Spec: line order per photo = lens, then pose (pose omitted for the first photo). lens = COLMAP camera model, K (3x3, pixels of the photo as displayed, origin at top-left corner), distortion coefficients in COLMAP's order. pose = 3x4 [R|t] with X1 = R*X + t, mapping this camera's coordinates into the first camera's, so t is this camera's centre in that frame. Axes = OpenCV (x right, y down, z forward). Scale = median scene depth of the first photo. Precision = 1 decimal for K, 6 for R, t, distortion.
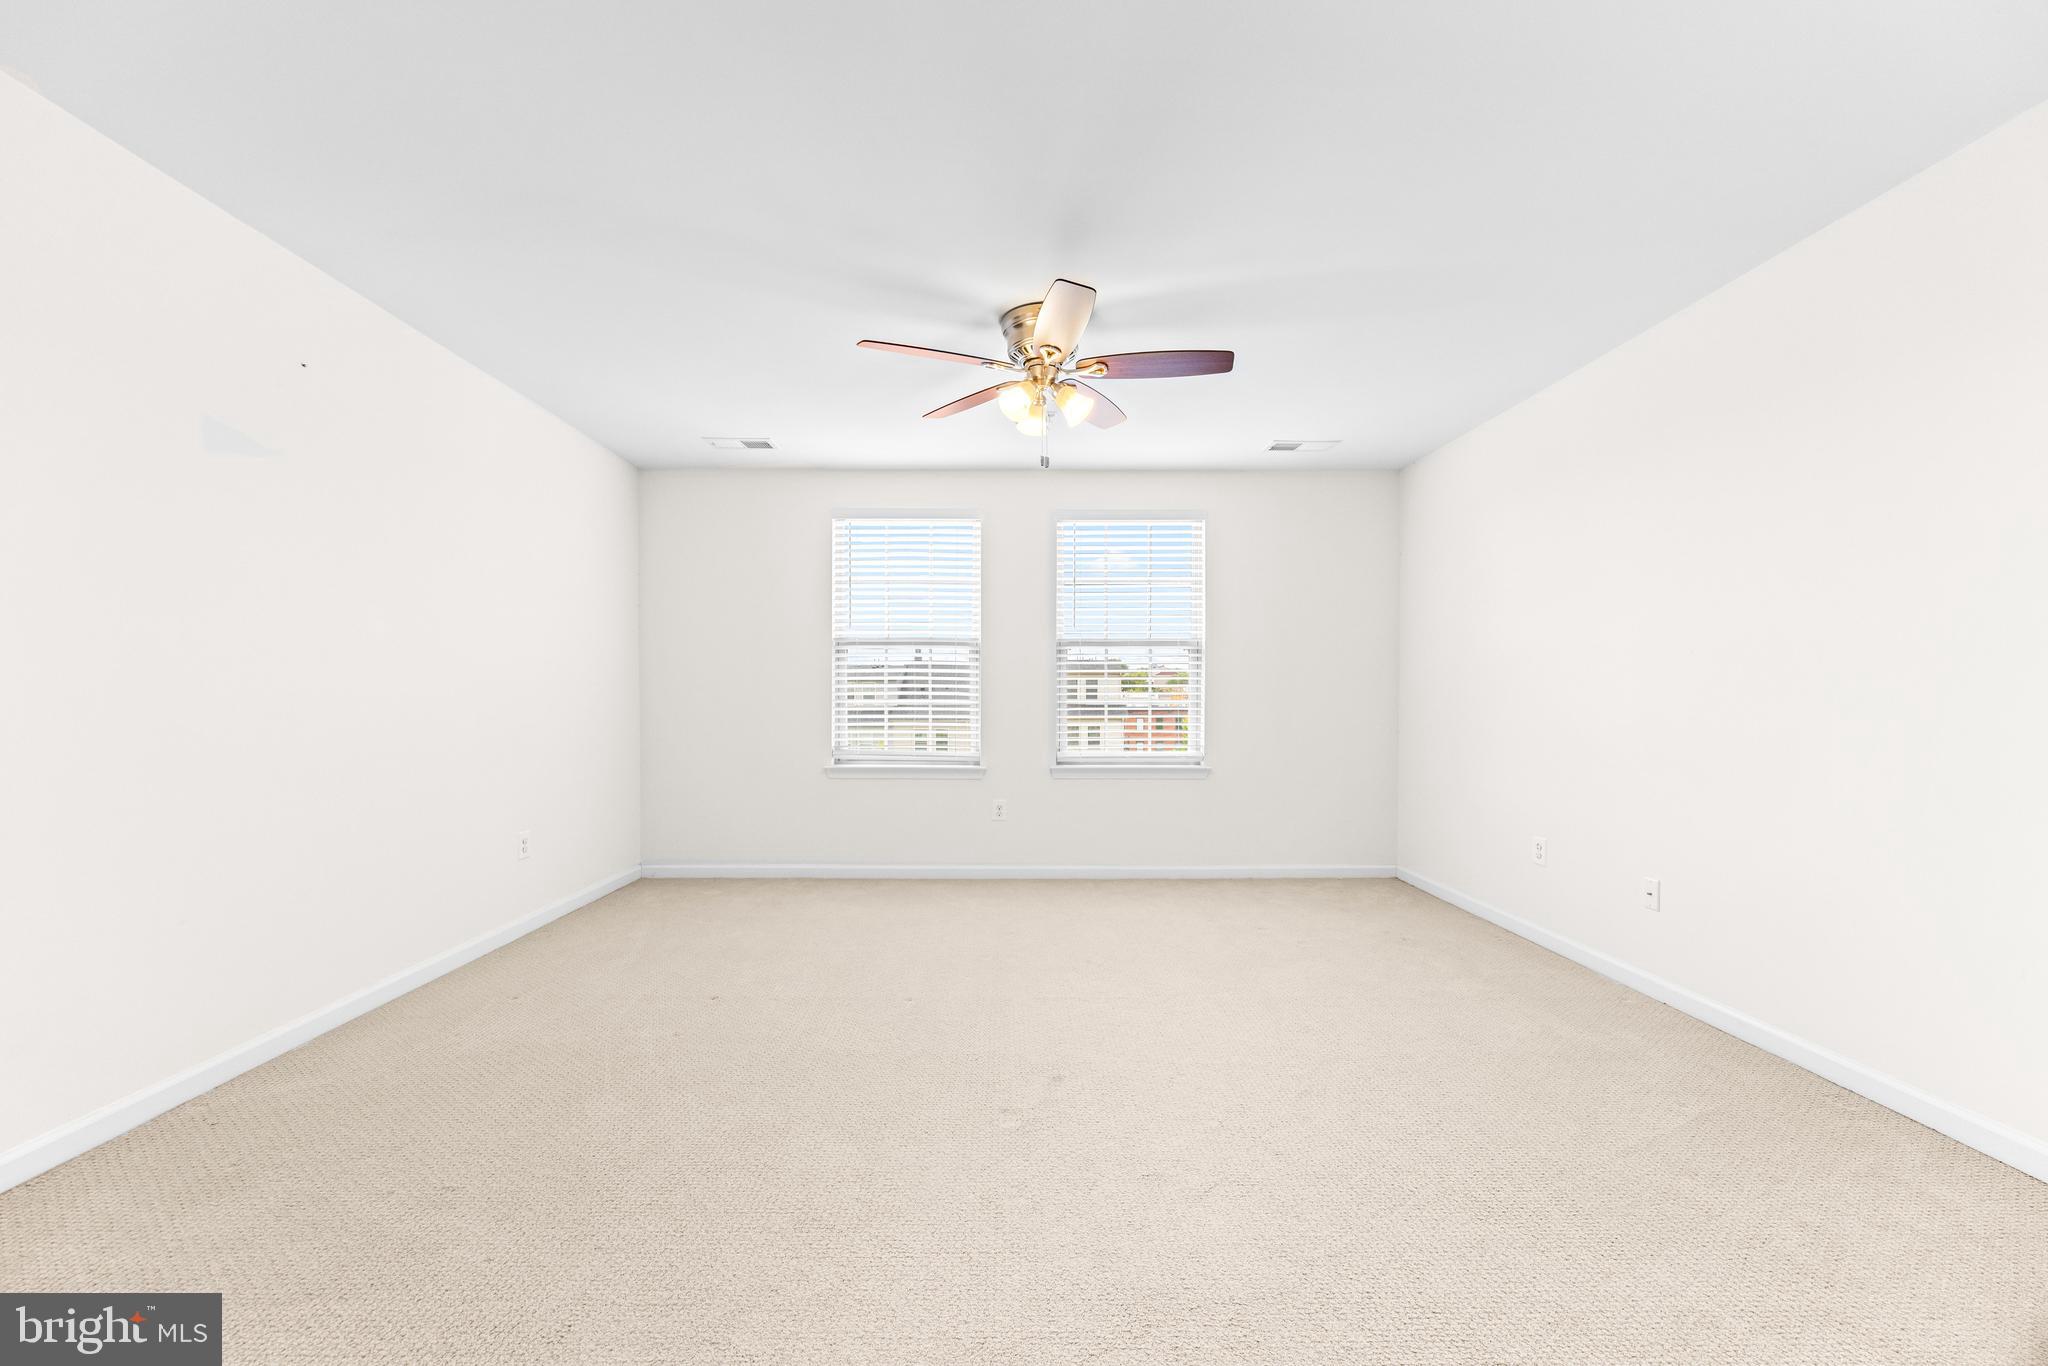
lens RADIAL K [[783.0, 0, 1021.8], [0, 783.0, 695.8], [0, 0, 1]] dist [-0.001755, -0.000112]
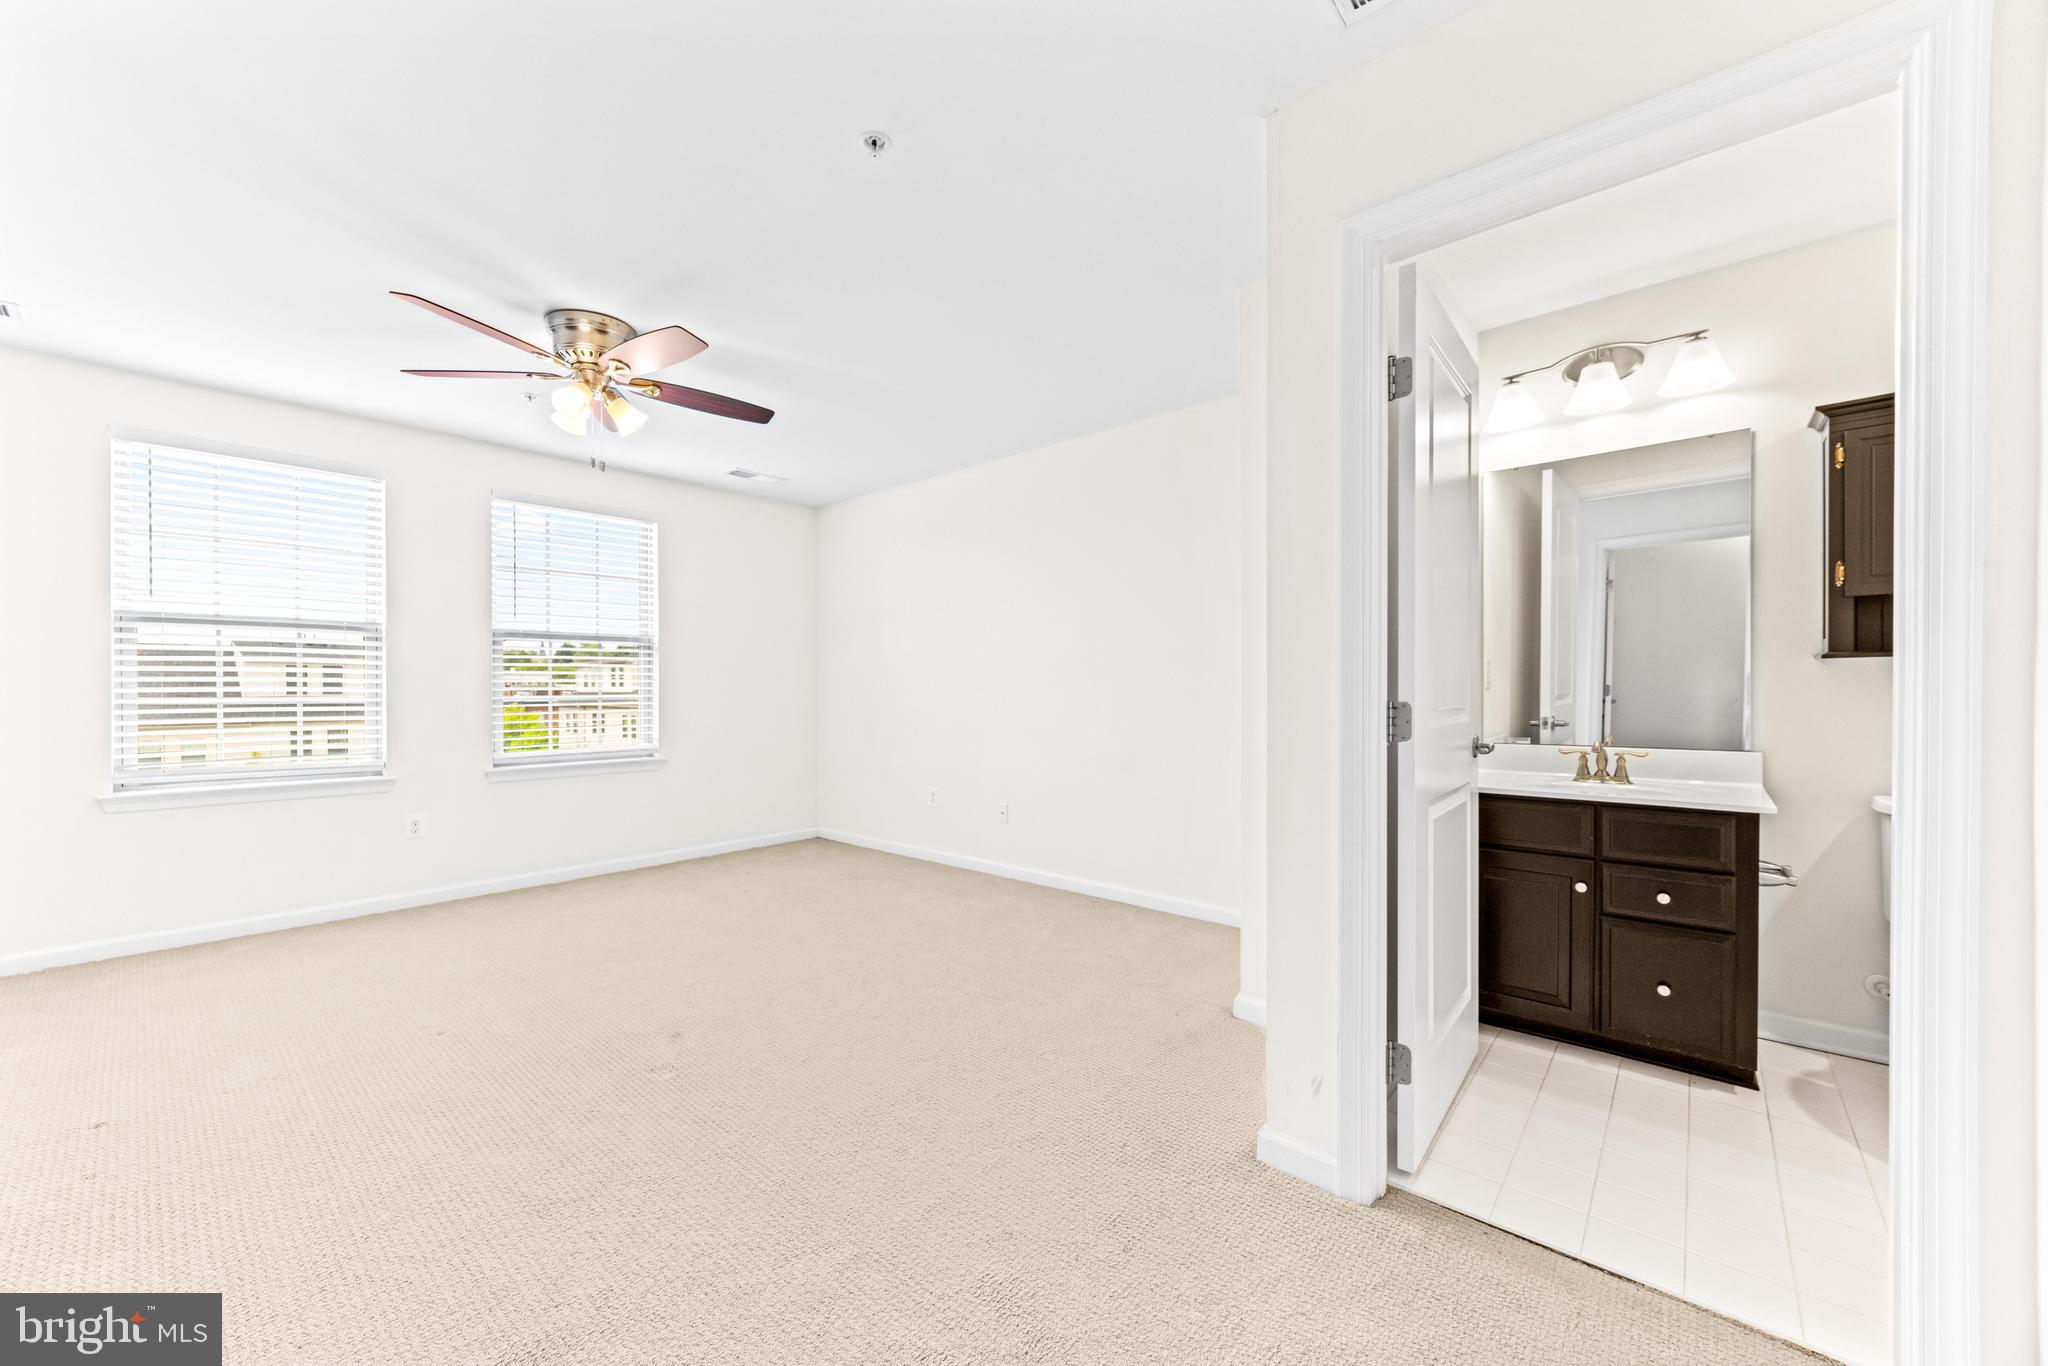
lens RADIAL K [[775.2, 0, 1021.4], [0, 775.2, 674.2], [0, 0, 1]] dist [-0.002494, -0.000337]
pose [[0.666743, 0.010286, 0.745217, -0.214786], [0.003237, 0.999855, -0.016696, -0.002889], [-0.745281, 0.013544, 0.666613, -0.054871]]
